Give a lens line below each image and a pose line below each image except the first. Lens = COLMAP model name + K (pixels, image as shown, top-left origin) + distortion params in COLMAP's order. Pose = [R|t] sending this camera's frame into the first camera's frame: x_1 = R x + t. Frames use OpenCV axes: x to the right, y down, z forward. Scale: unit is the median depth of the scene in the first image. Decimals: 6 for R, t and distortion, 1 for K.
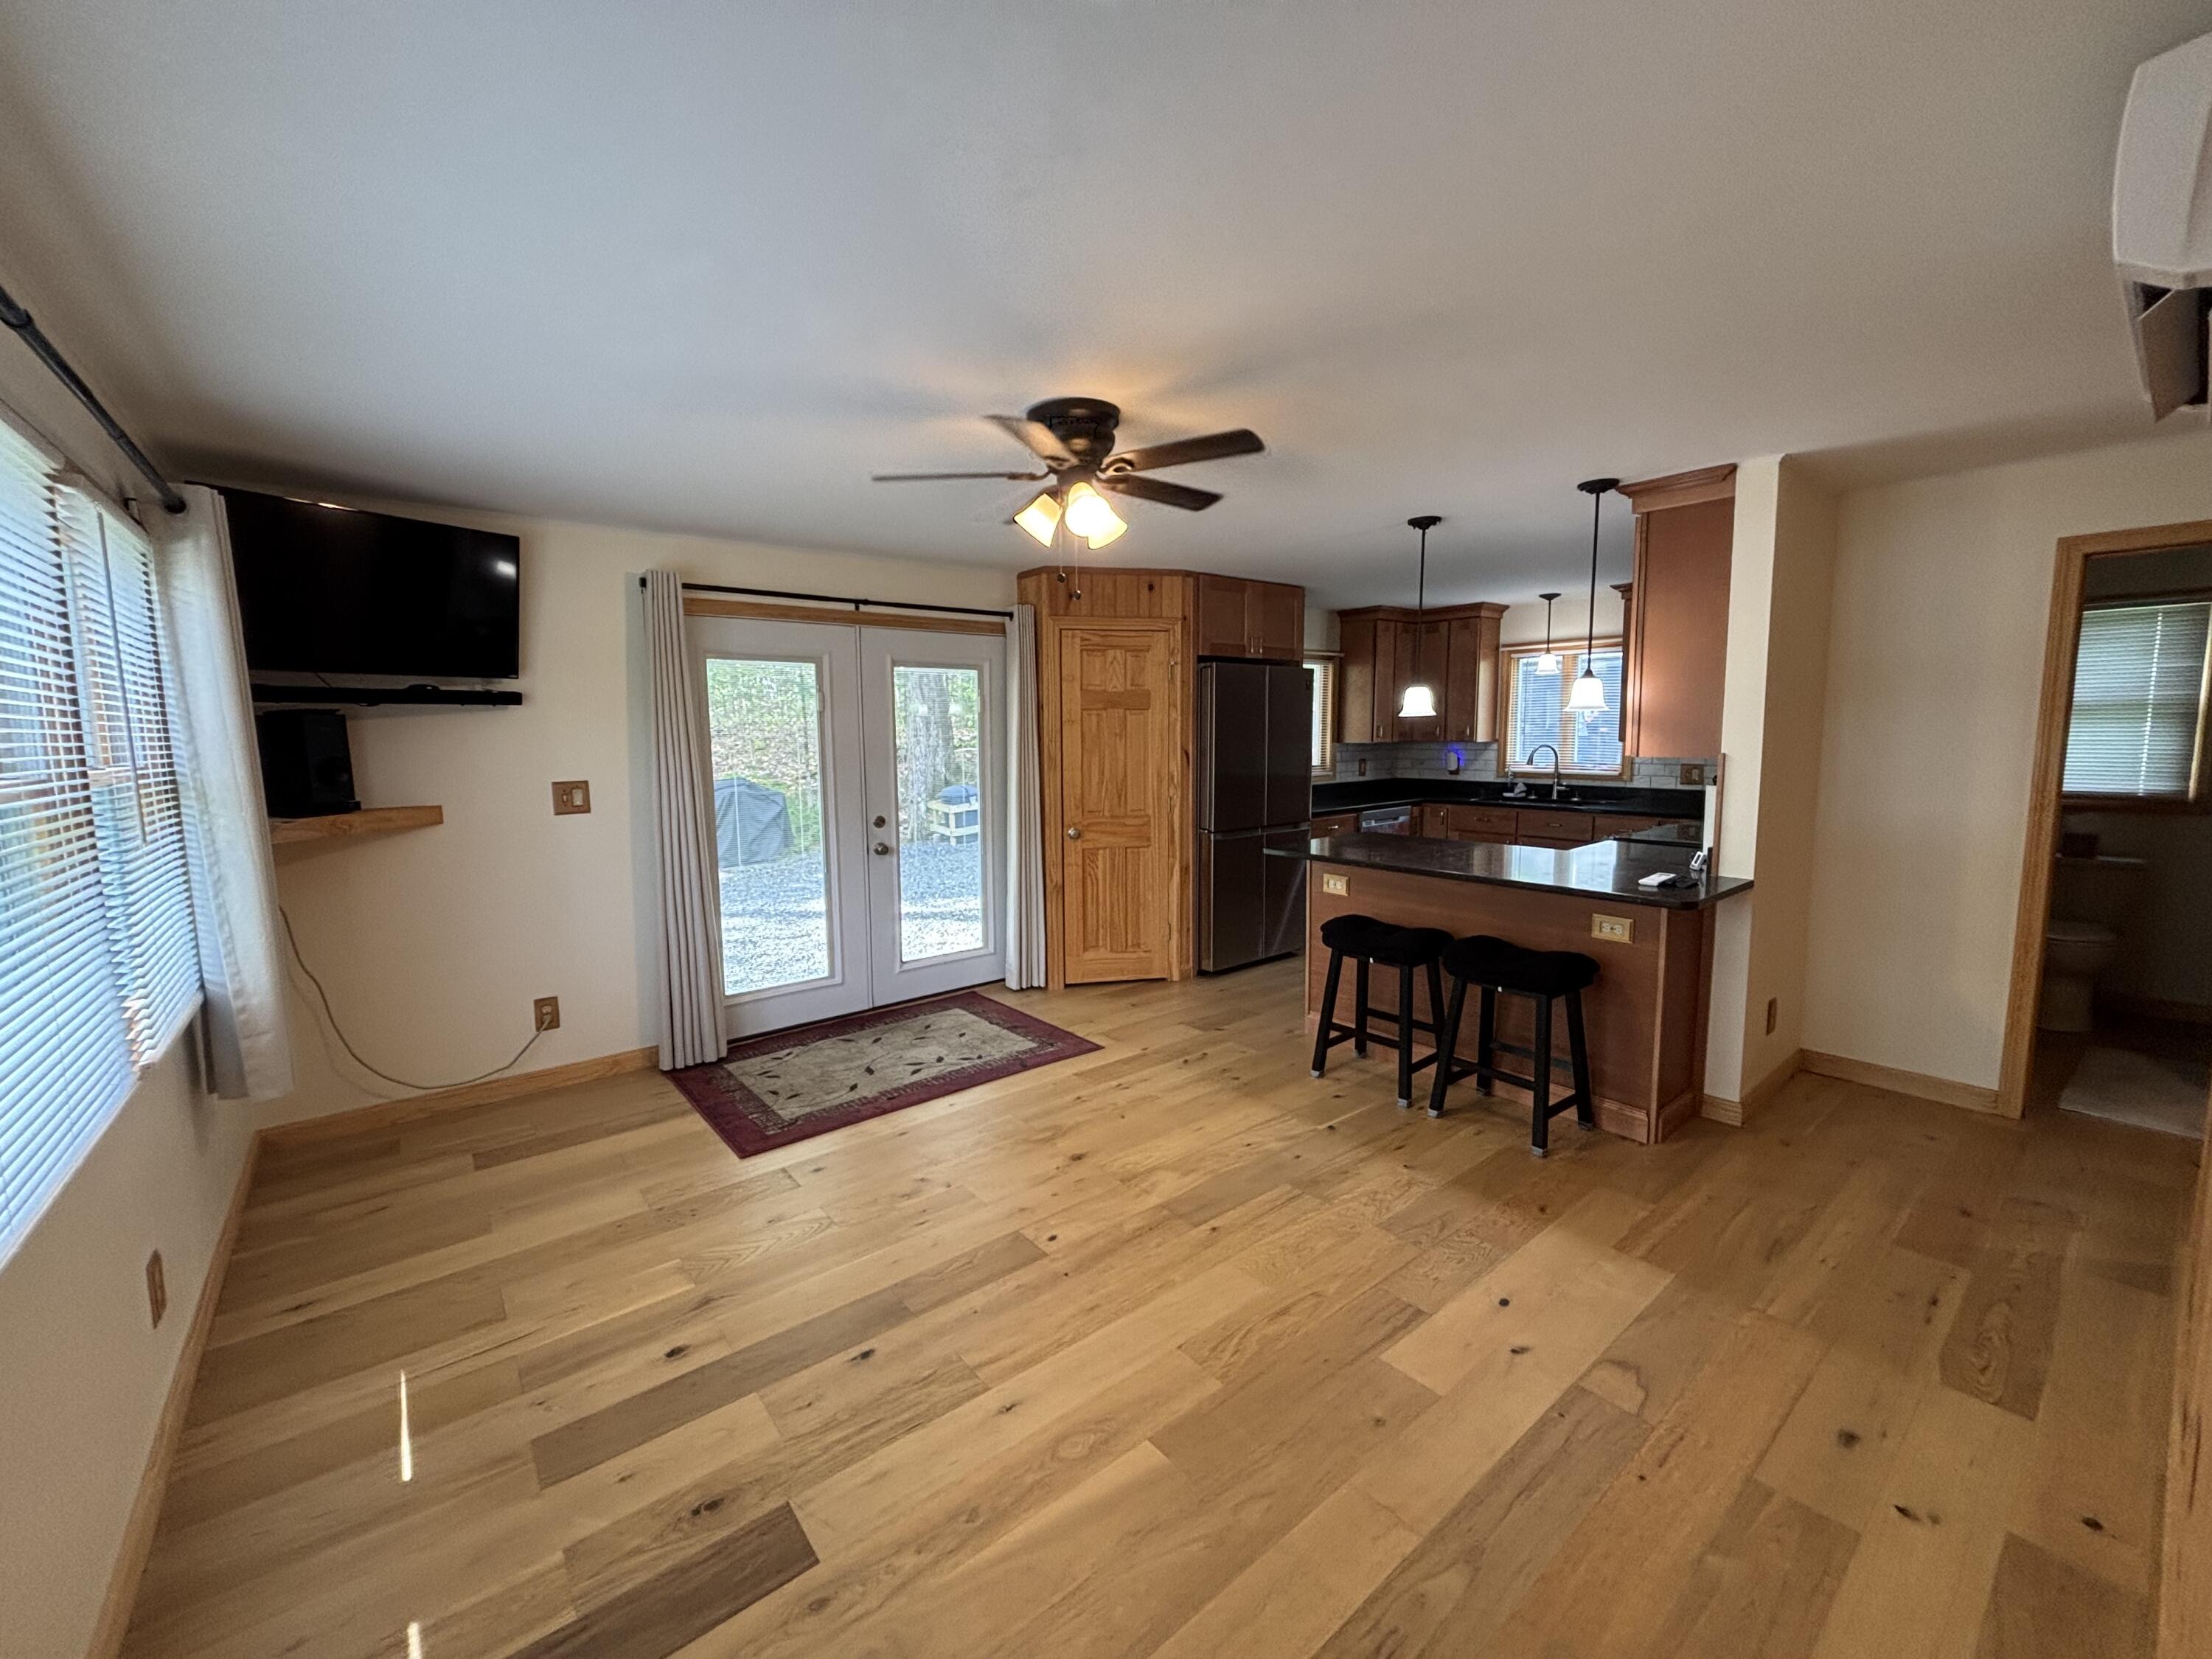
lens RADIAL K [[889.7, 0, 1074.8], [0, 889.7, 821.4], [0, 0, 1]] dist [-0.000456, -0.000466]
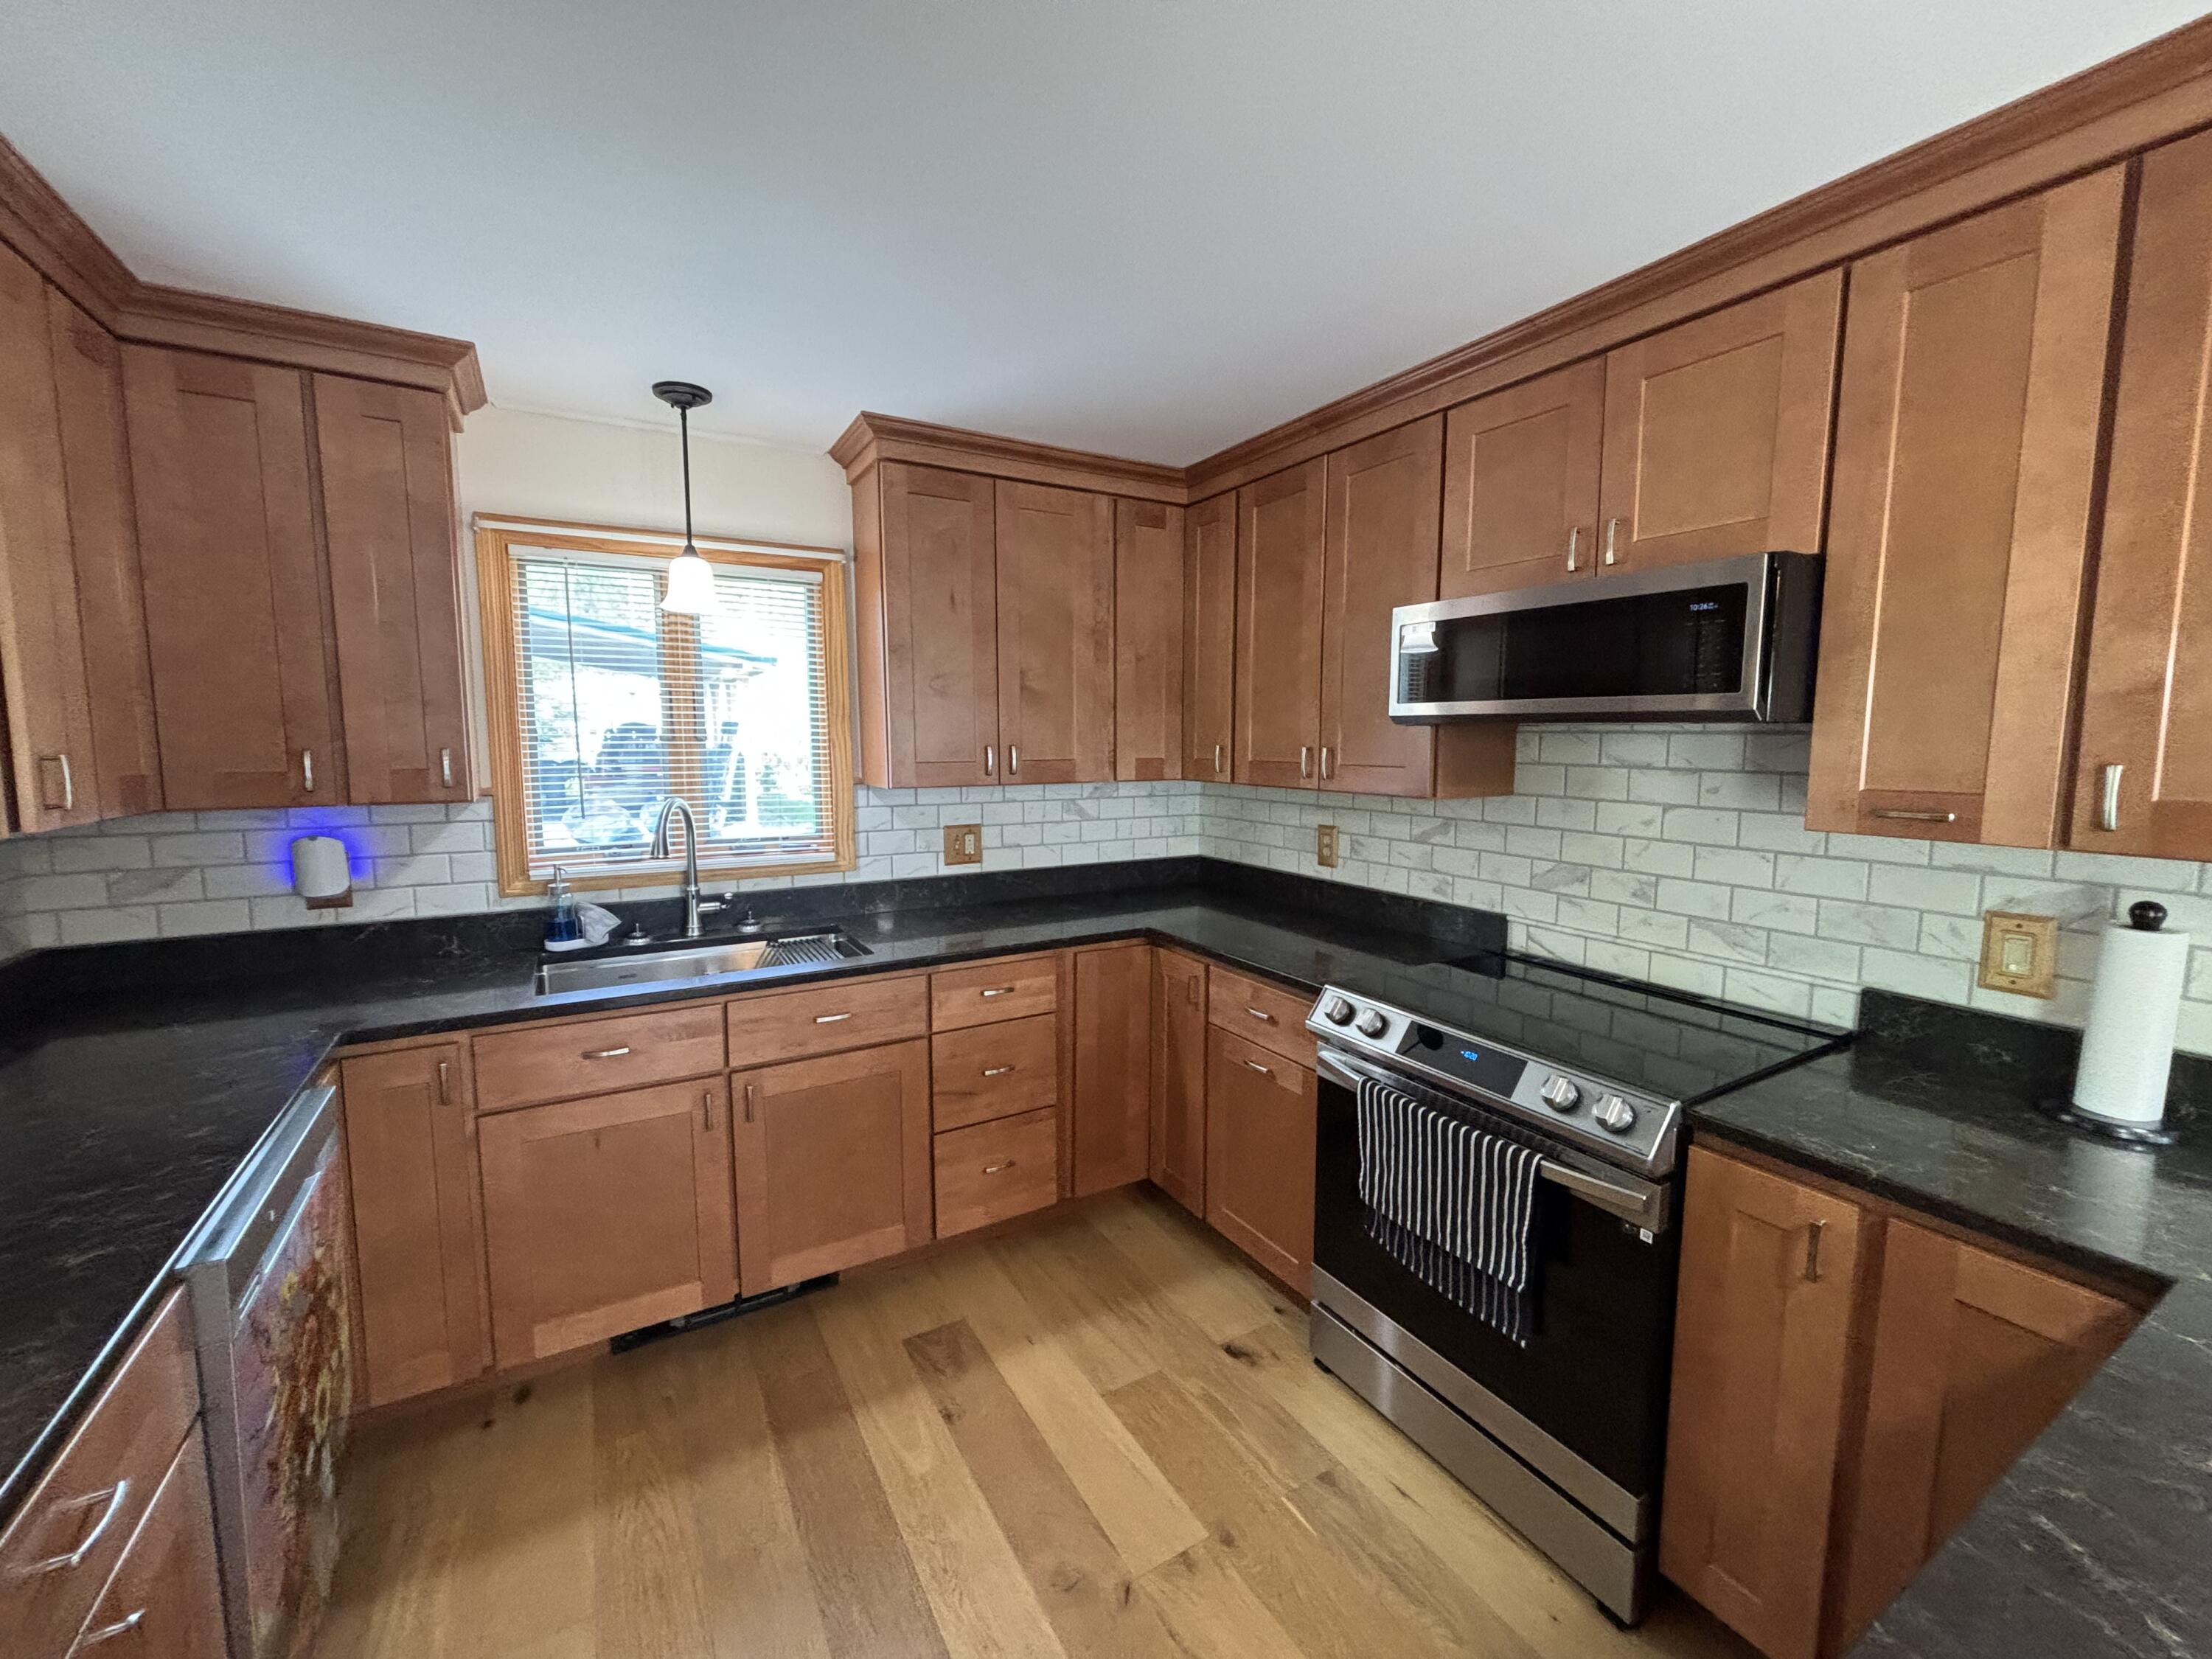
lens RADIAL K [[889.7, 0, 1085.8], [0, 889.7, 819.3], [0, 0, 1]] dist [-0.000456, -0.000466]
pose [[0.115605, -0.080651, 0.990016, 0.165794], [0.100446, 0.992538, 0.069128, -0.083171], [-0.988203, 0.091452, 0.122844, 0.749191]]
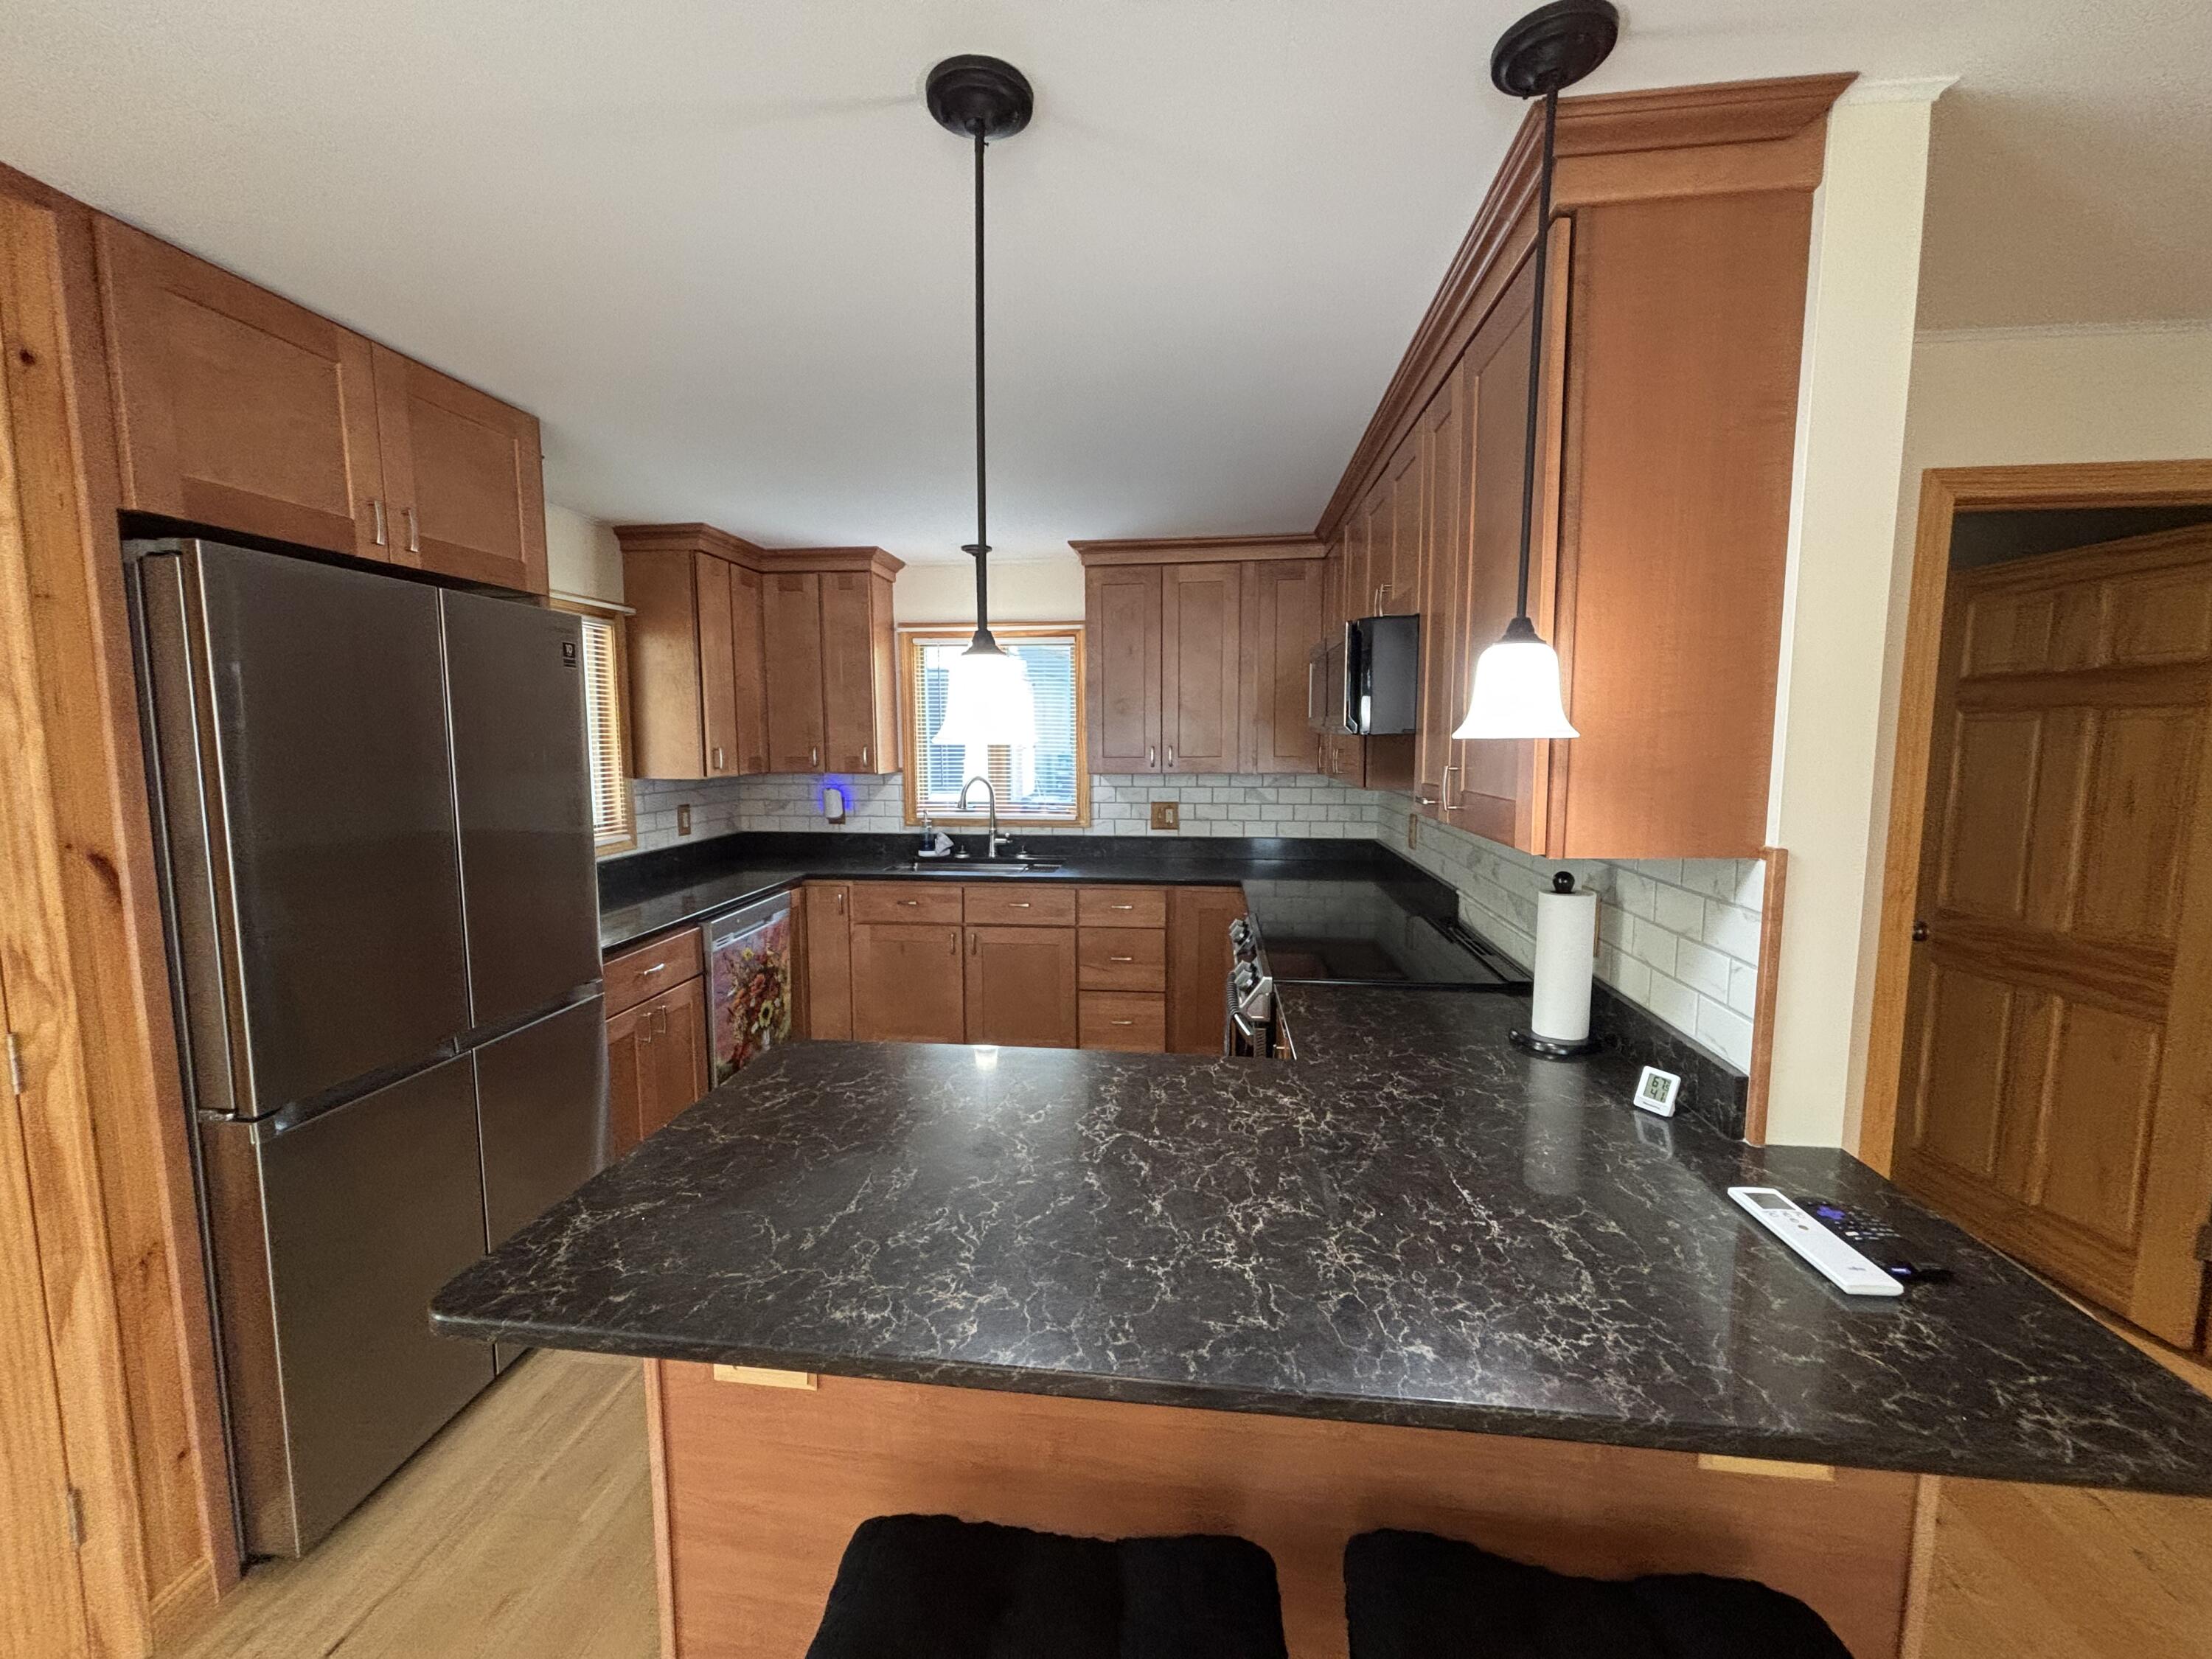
lens RADIAL K [[889.7, 0, 1114.5], [0, 889.7, 830.9], [0, 0, 1]] dist [-0.000456, -0.000466]
pose [[0.687672, -0.068209, 0.722810, 0.112001], [0.068561, 0.997229, 0.028877, -0.055861], [-0.722777, 0.029698, 0.690443, 0.450326]]
